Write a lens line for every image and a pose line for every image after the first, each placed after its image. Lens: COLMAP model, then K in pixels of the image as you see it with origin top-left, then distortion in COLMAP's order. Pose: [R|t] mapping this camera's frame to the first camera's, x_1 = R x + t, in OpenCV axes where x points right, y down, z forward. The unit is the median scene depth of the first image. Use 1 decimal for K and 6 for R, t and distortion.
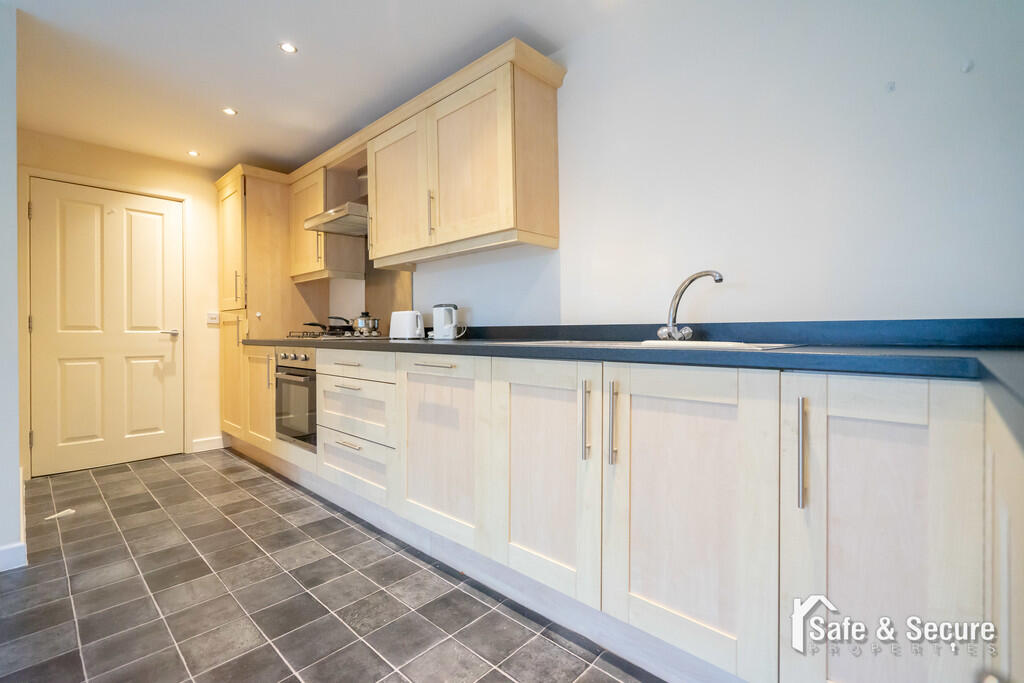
lens RADIAL K [[461.3, 0, 510.1], [0, 461.3, 337.6], [0, 0, 1]] dist [0.003637, 0.000781]
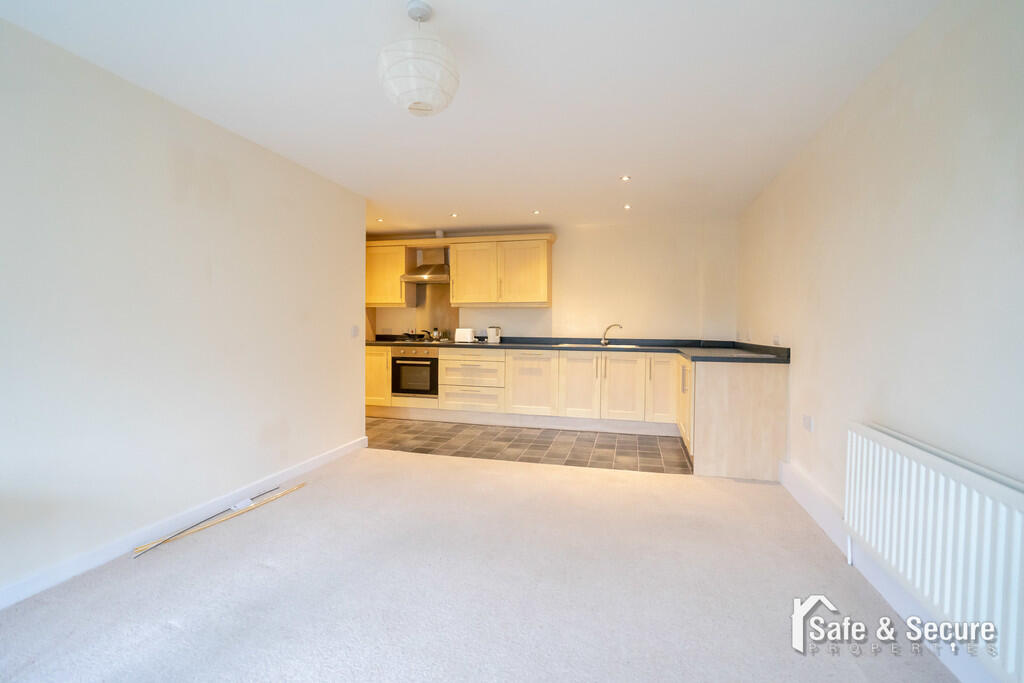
lens RADIAL K [[461.3, 0, 509.8], [0, 461.3, 341.2], [0, 0, 1]] dist [0.003637, 0.000781]
pose [[0.879149, -0.005250, 0.476517, -1.612708], [-0.005672, 0.999753, 0.021480, -0.073970], [-0.476512, -0.021587, 0.878903, -1.382840]]
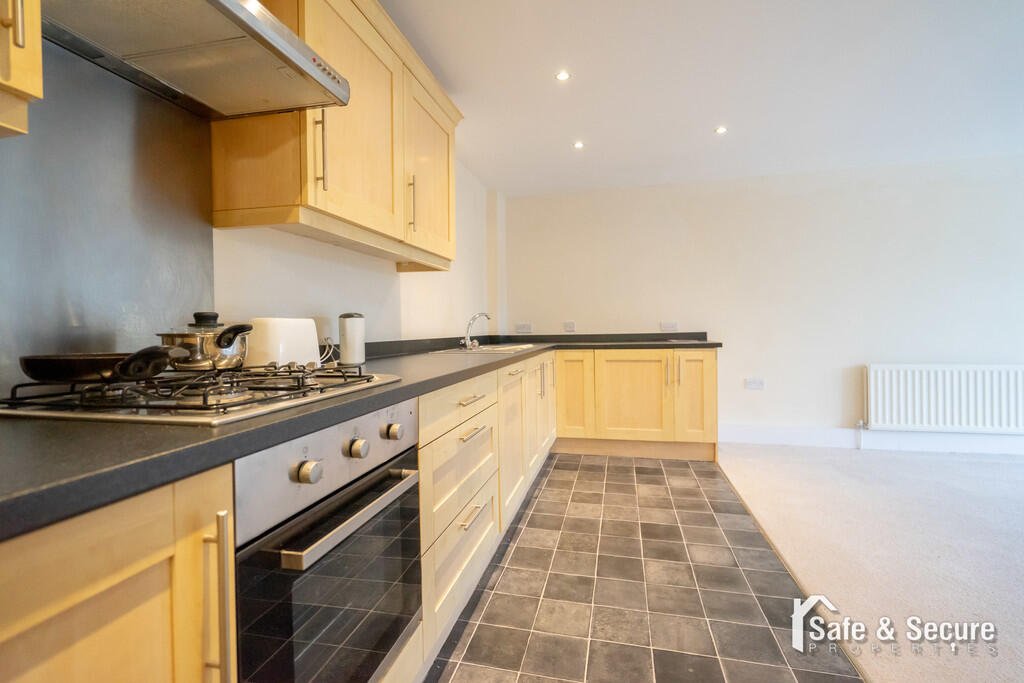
lens RADIAL K [[461.3, 0, 511.2], [0, 461.3, 334.0], [0, 0, 1]] dist [0.003637, 0.000781]
pose [[-0.499602, 0.001008, 0.866255, -1.260389], [0.027252, 0.999523, 0.014554, -0.062670], [-0.865826, 0.030879, -0.499391, 1.654895]]
